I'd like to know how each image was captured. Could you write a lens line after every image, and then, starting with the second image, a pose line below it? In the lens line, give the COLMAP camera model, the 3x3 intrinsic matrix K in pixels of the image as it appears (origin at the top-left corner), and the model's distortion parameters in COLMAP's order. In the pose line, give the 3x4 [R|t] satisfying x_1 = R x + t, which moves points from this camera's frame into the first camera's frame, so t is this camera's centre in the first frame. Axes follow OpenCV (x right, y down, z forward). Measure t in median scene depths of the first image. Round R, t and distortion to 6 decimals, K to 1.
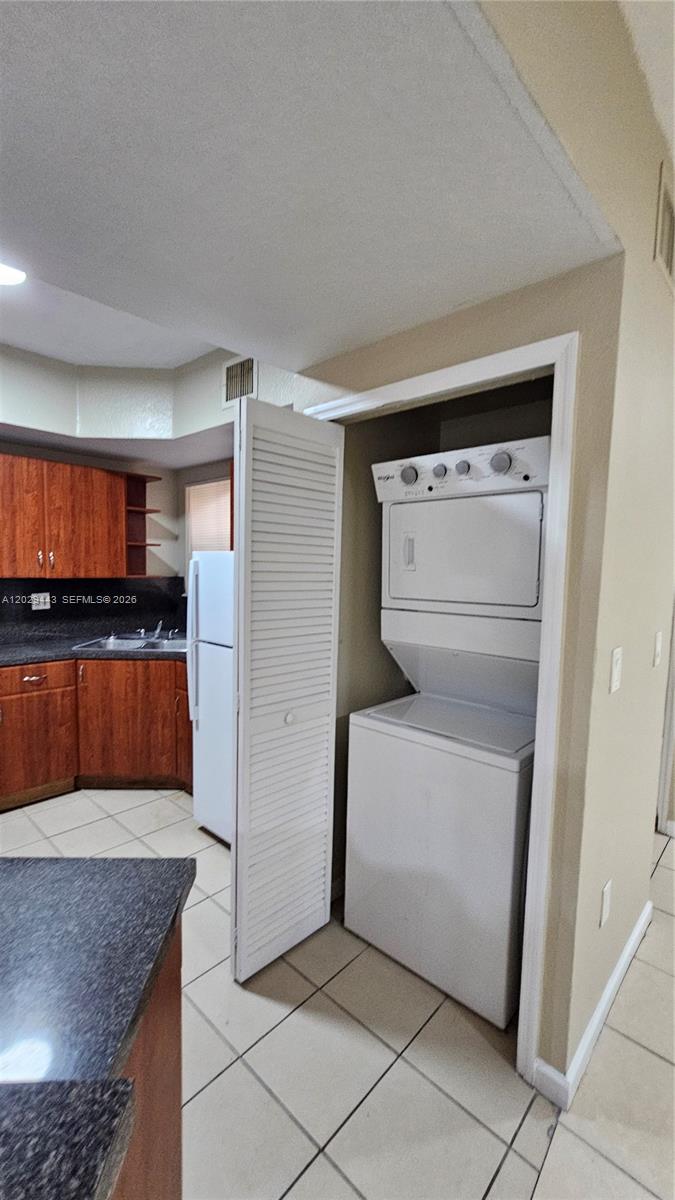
lens RADIAL K [[490.3, 0, 337.5], [0, 490.3, 600.0], [0, 0, 1]] dist [-0.000466, -0.000012]
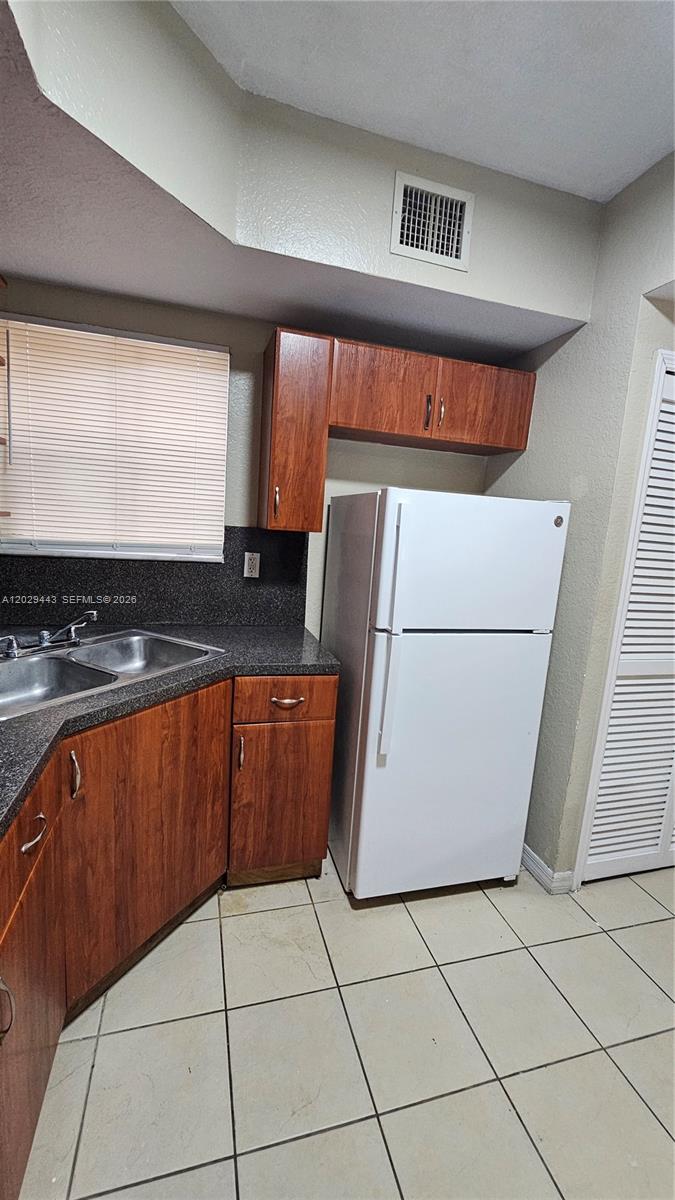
lens RADIAL K [[490.3, 0, 337.5], [0, 490.3, 600.0], [0, 0, 1]] dist [-0.000466, -0.000012]
pose [[0.512701, -0.121037, 0.849993, -0.730702], [0.015111, 0.991132, 0.132020, -0.034455], [-0.858434, -0.054843, 0.509984, 0.621550]]
